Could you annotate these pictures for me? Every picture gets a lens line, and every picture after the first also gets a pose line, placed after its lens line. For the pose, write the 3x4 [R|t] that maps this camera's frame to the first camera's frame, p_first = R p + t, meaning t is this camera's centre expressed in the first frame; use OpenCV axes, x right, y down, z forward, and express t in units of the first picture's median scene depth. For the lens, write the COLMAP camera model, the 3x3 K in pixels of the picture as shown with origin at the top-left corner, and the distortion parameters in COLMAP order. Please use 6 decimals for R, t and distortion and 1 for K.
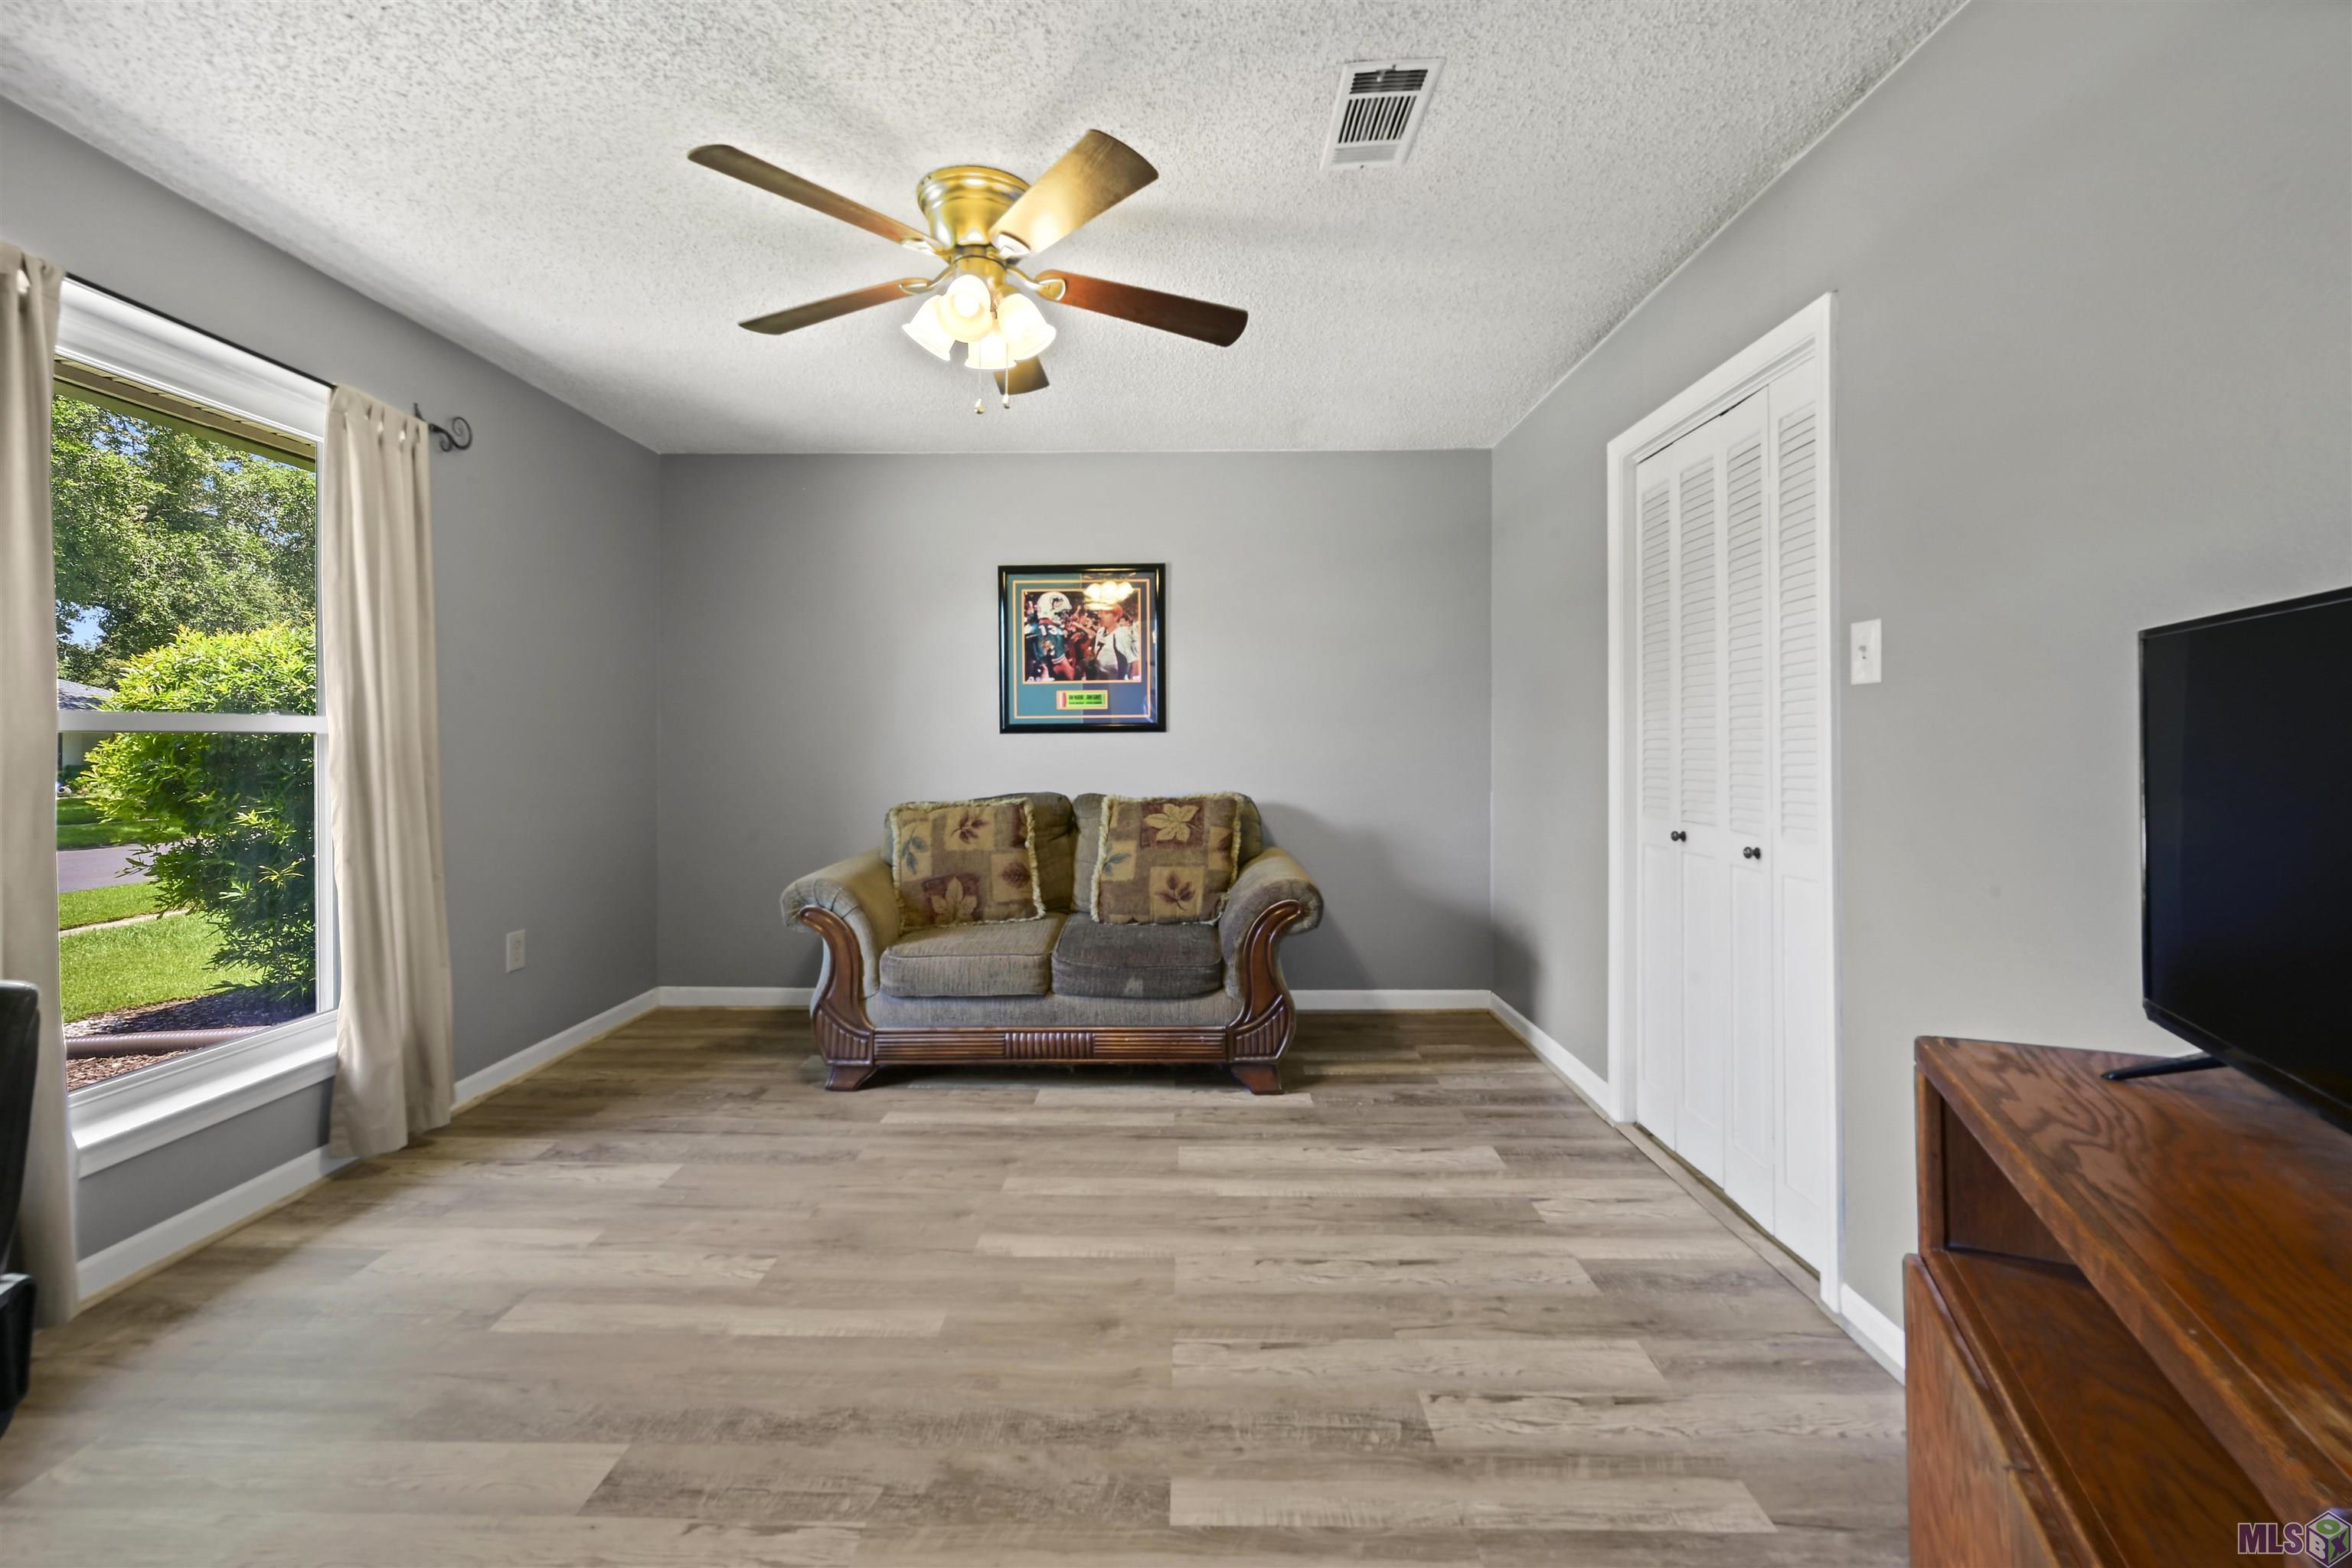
lens RADIAL K [[937.9, 0, 1177.8], [0, 937.9, 742.4], [0, 0, 1]] dist [0.000389, -0.000074]
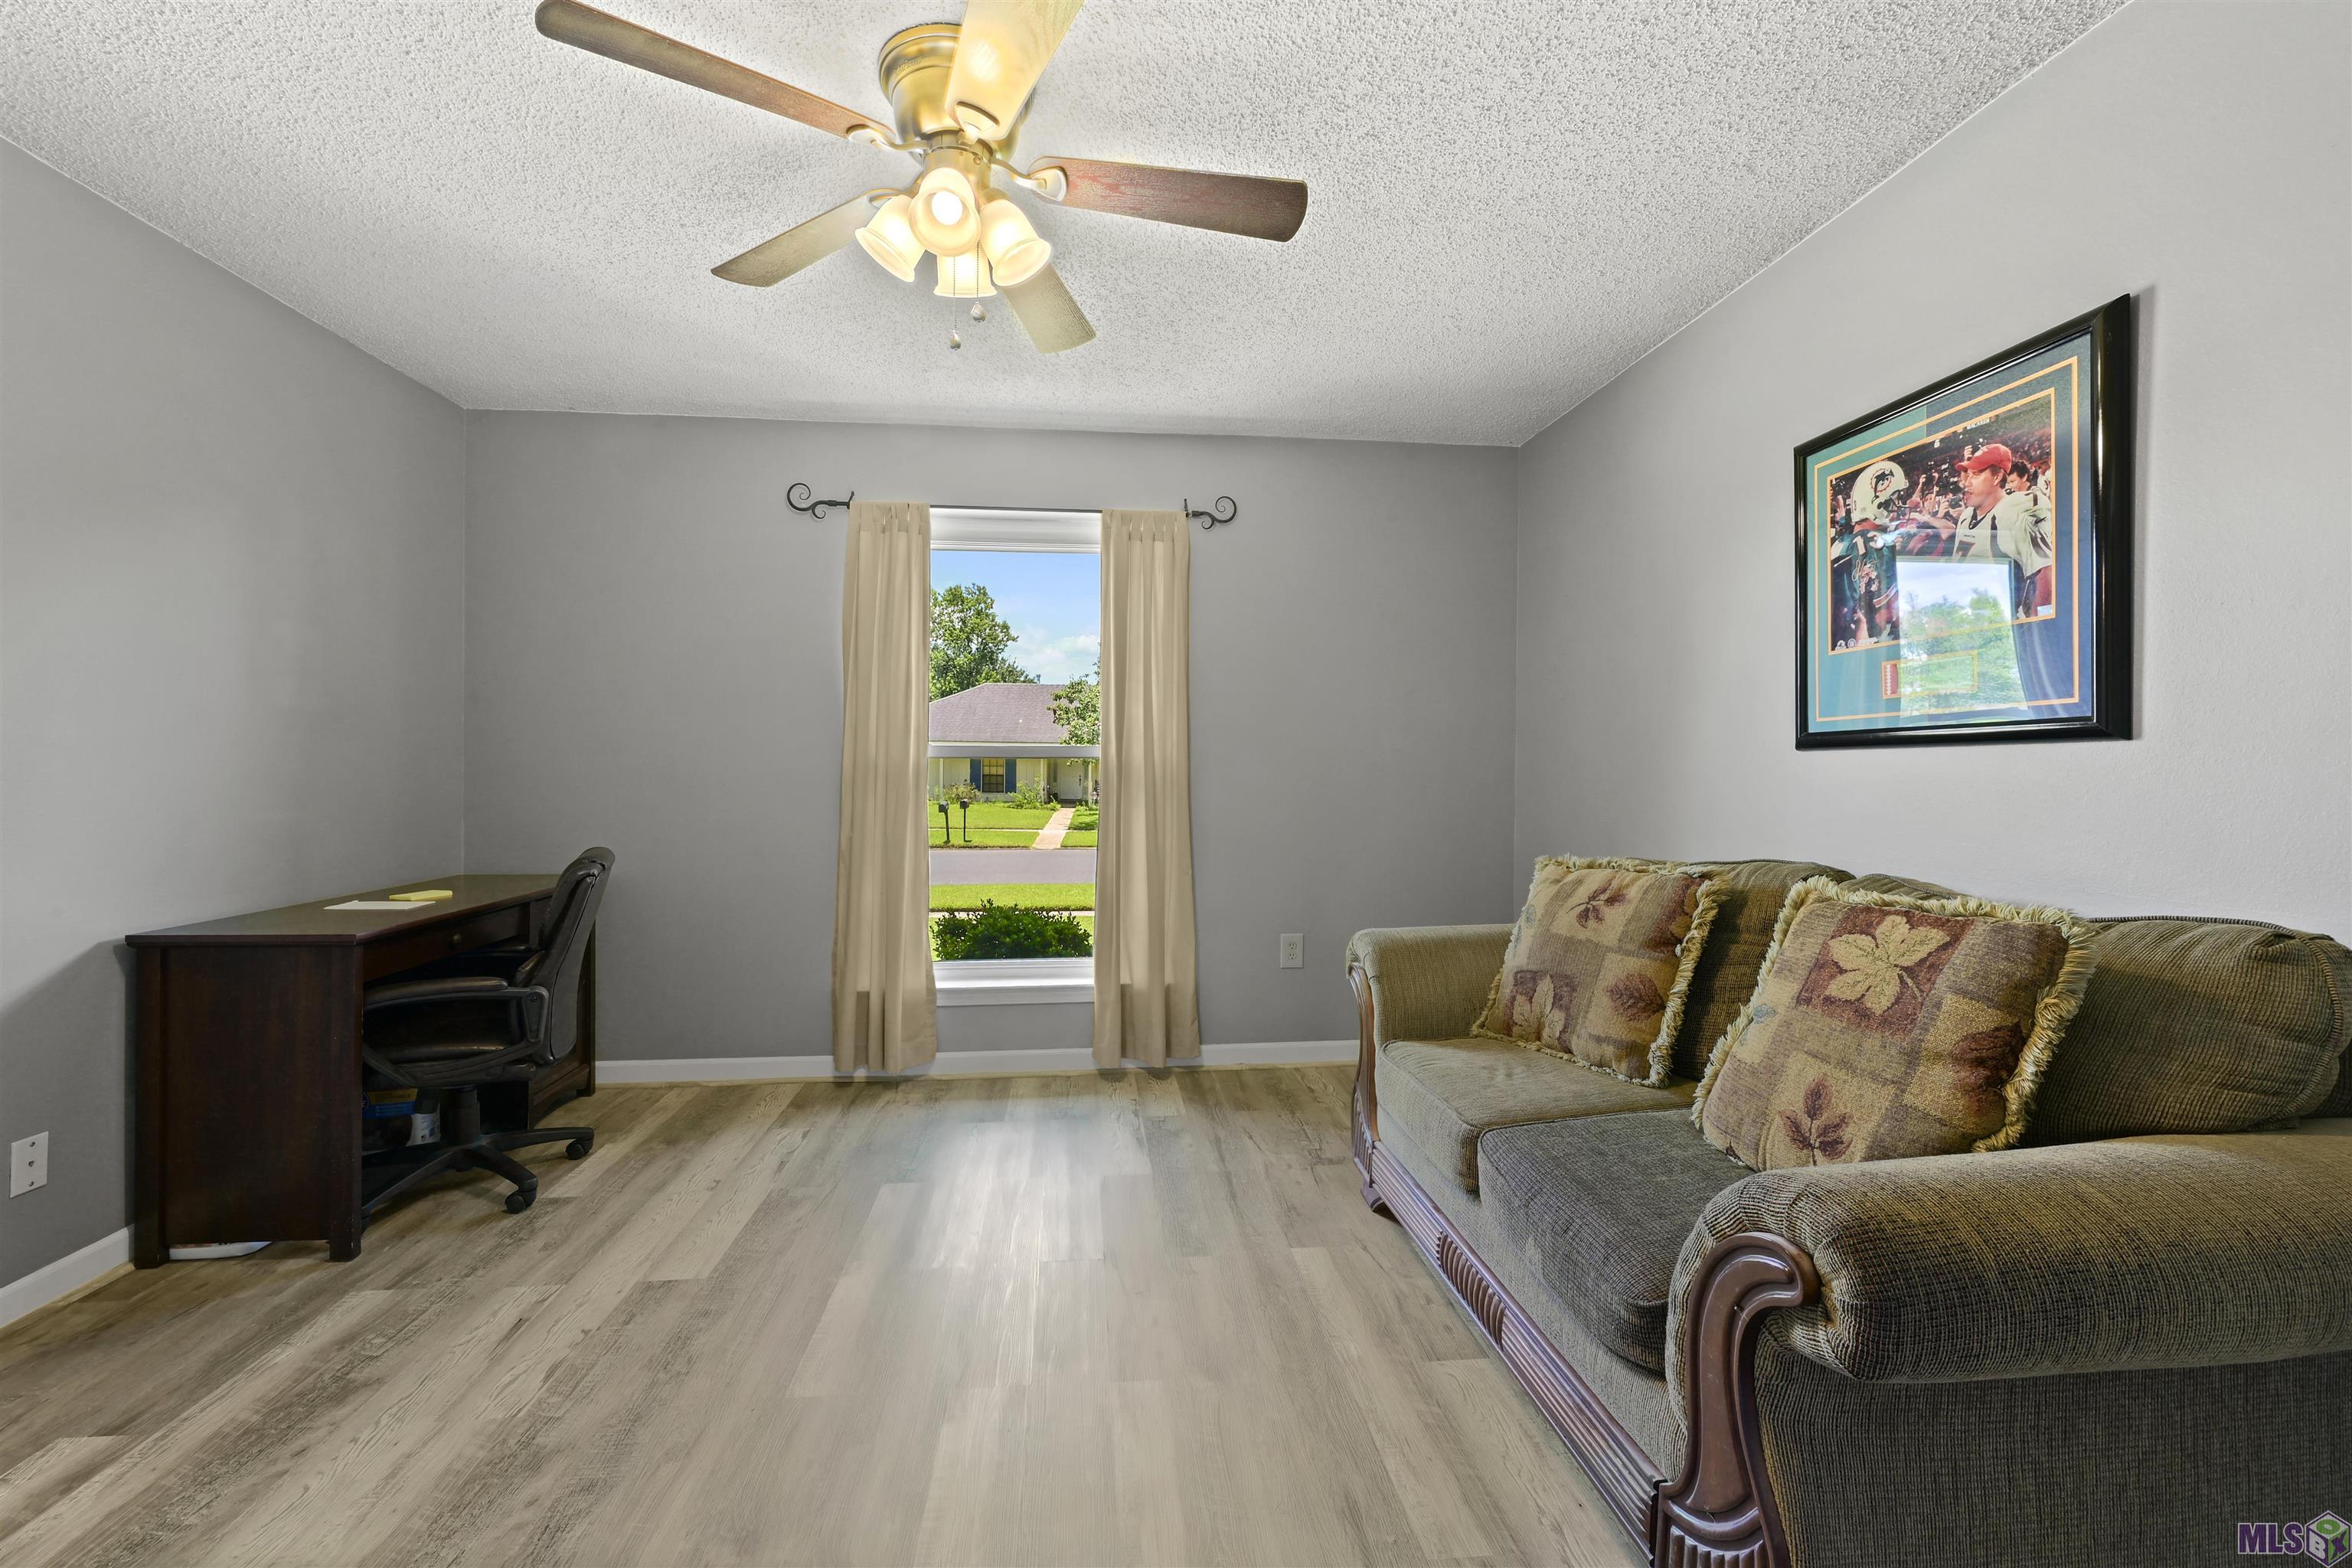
lens RADIAL K [[946.0, 0, 1176.0], [0, 946.0, 784.0], [0, 0, 1]] dist [0.001356, -0.007669]
pose [[0.121113, 0.015397, -0.992519, 0.370734], [-0.007313, 0.999866, 0.014618, 0.005119], [0.992612, 0.005488, 0.121209, 0.665943]]
